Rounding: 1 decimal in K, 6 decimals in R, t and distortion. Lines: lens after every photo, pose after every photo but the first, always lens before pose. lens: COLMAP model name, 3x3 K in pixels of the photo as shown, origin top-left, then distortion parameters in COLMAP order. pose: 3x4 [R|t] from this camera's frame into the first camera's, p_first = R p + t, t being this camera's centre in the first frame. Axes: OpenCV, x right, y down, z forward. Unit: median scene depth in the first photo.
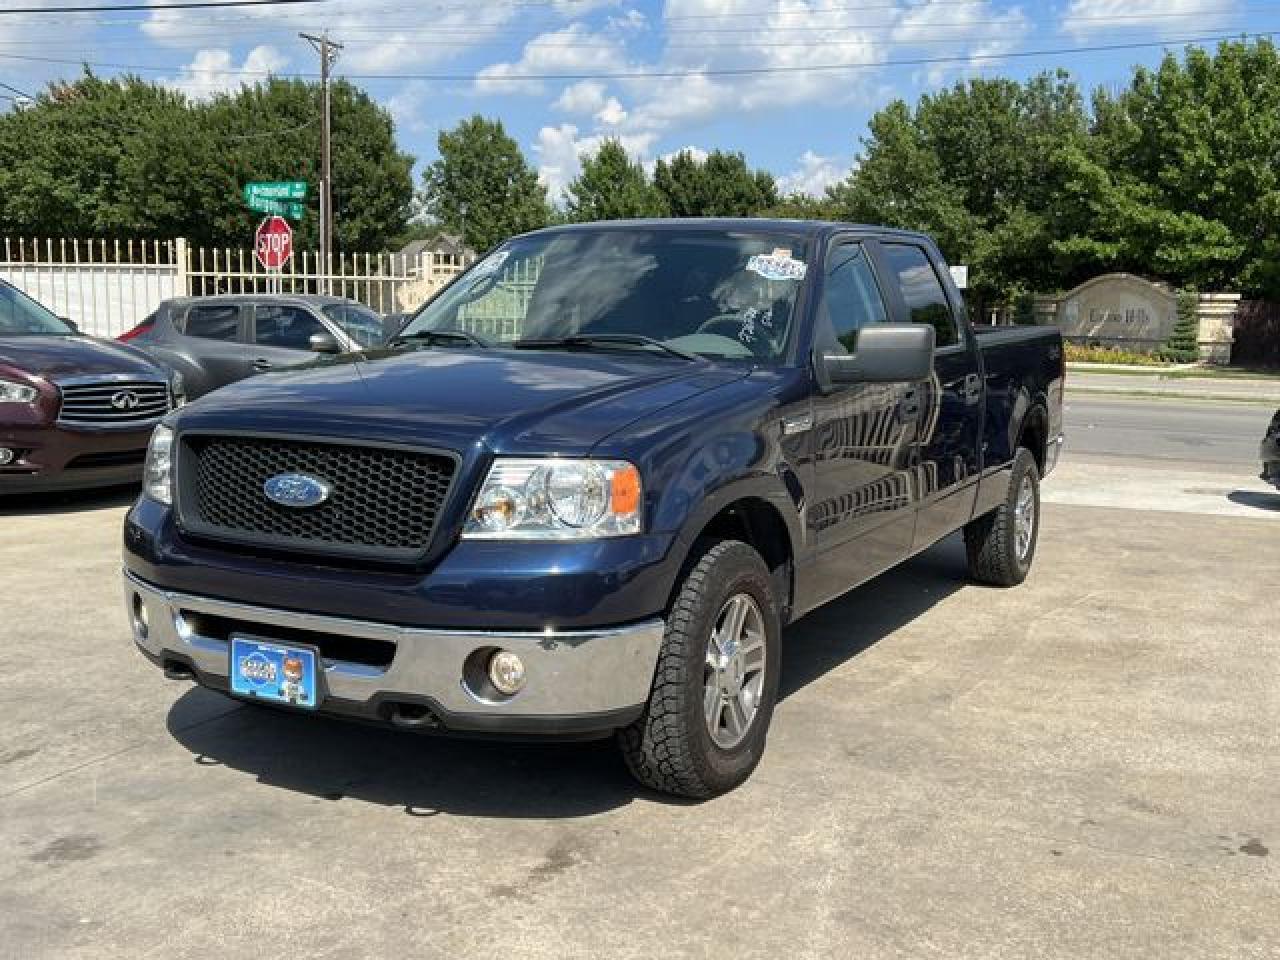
lens RADIAL K [[1294.0, 0, 640.0], [0, 1294.0, 480.0], [0, 0, 1]] dist [0.105372, -0.219593]
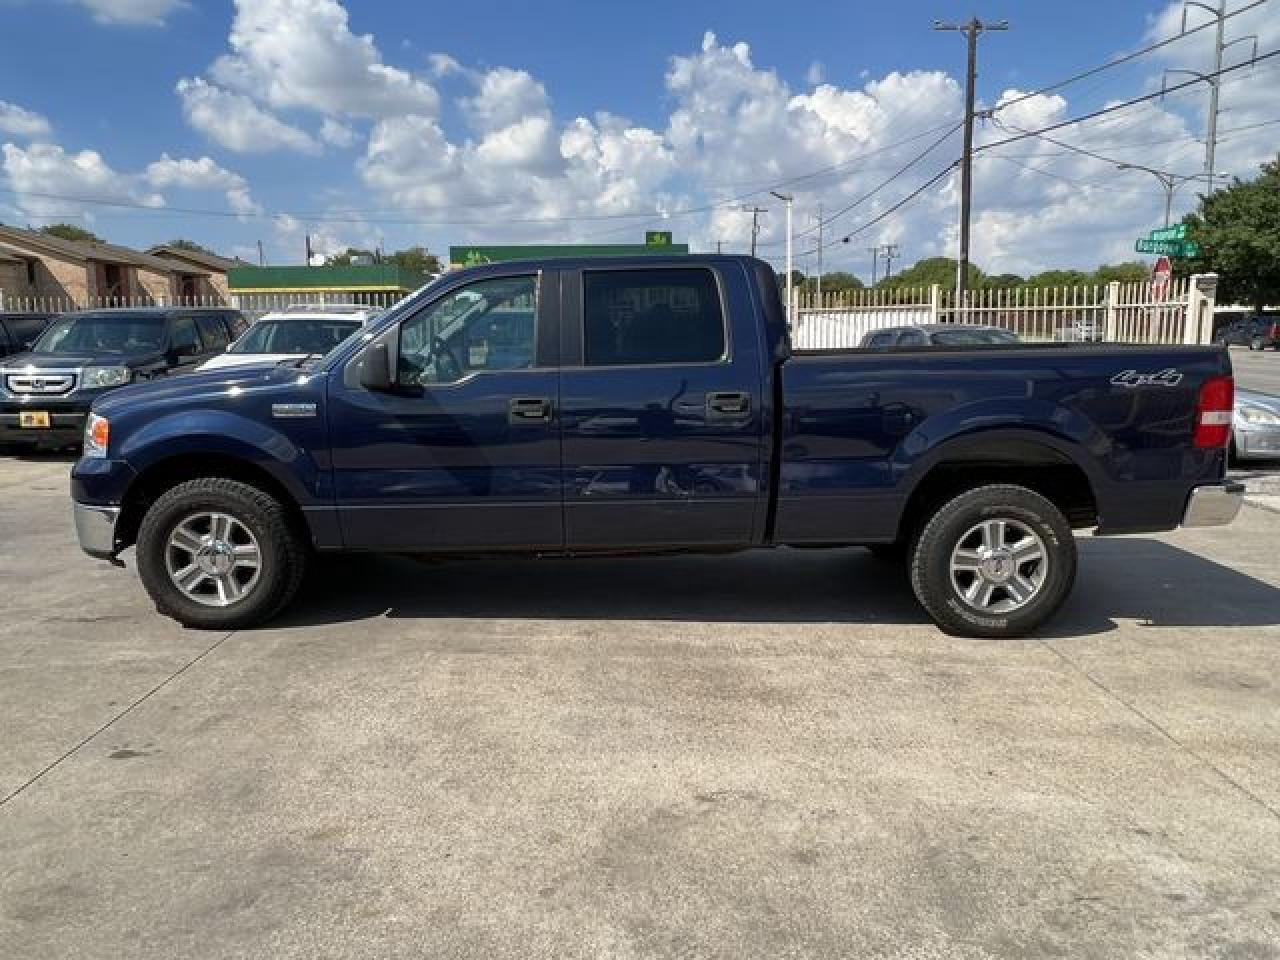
lens RADIAL K [[955.0, 0, 640.0], [0, 955.0, 480.0], [0, 0, 1]] dist [-0.002372, -0.002421]
pose [[0.469405, 0.117881, -0.875079, 0.281528], [-0.102898, 0.991599, 0.078381, -0.020386], [0.876967, 0.053251, 0.477591, 0.186319]]
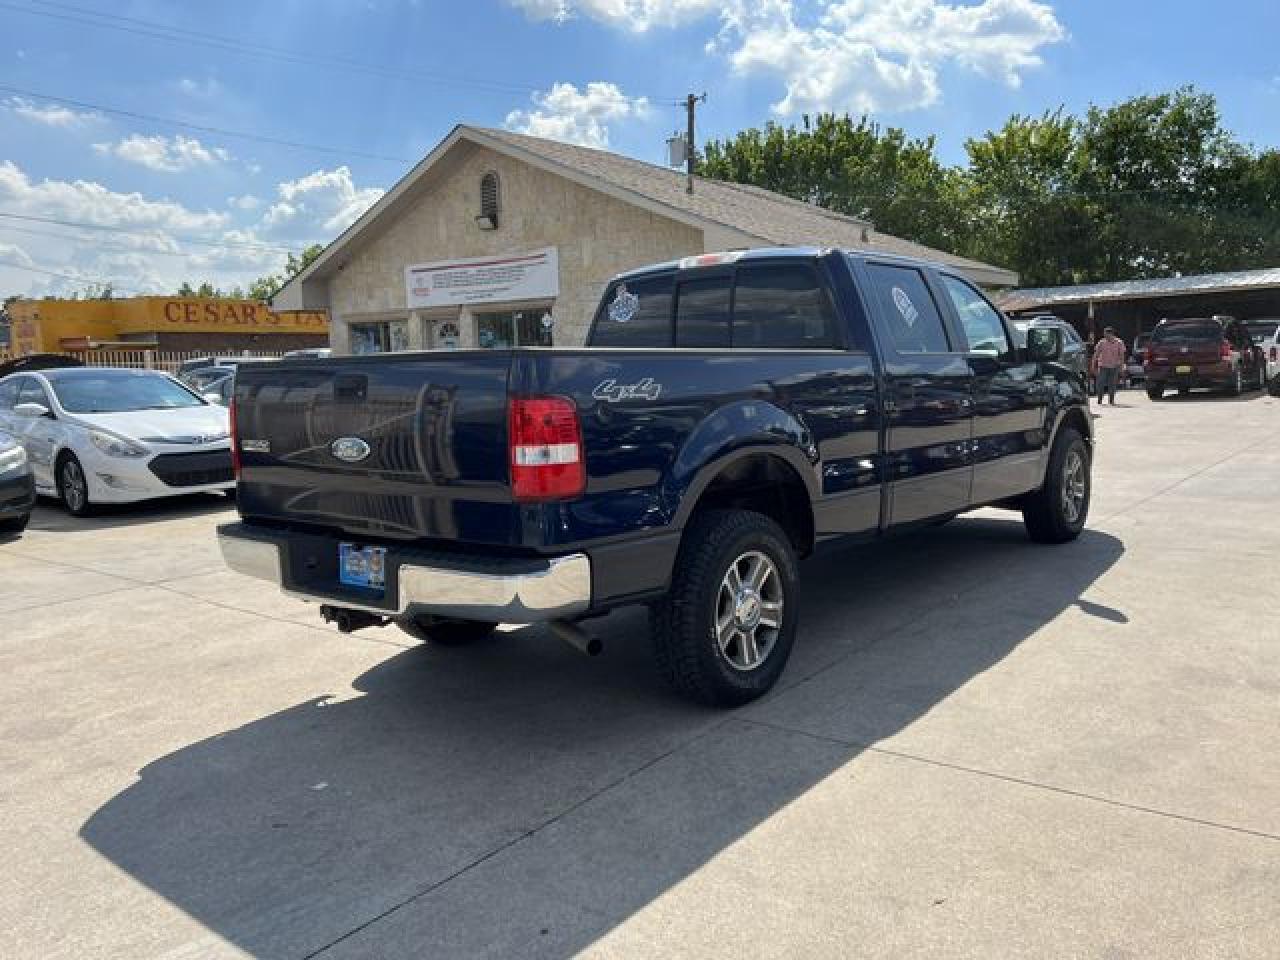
lens RADIAL K [[1036.6, 0, 640.0], [0, 1036.6, 480.0], [0, 0, 1]] dist [0.071264, -0.075295]
pose [[-0.979950, 0.003390, 0.199215, 0.003241], [0.052408, 0.969032, 0.241309, -0.076399], [-0.192228, 0.246911, -0.949781, 0.637070]]
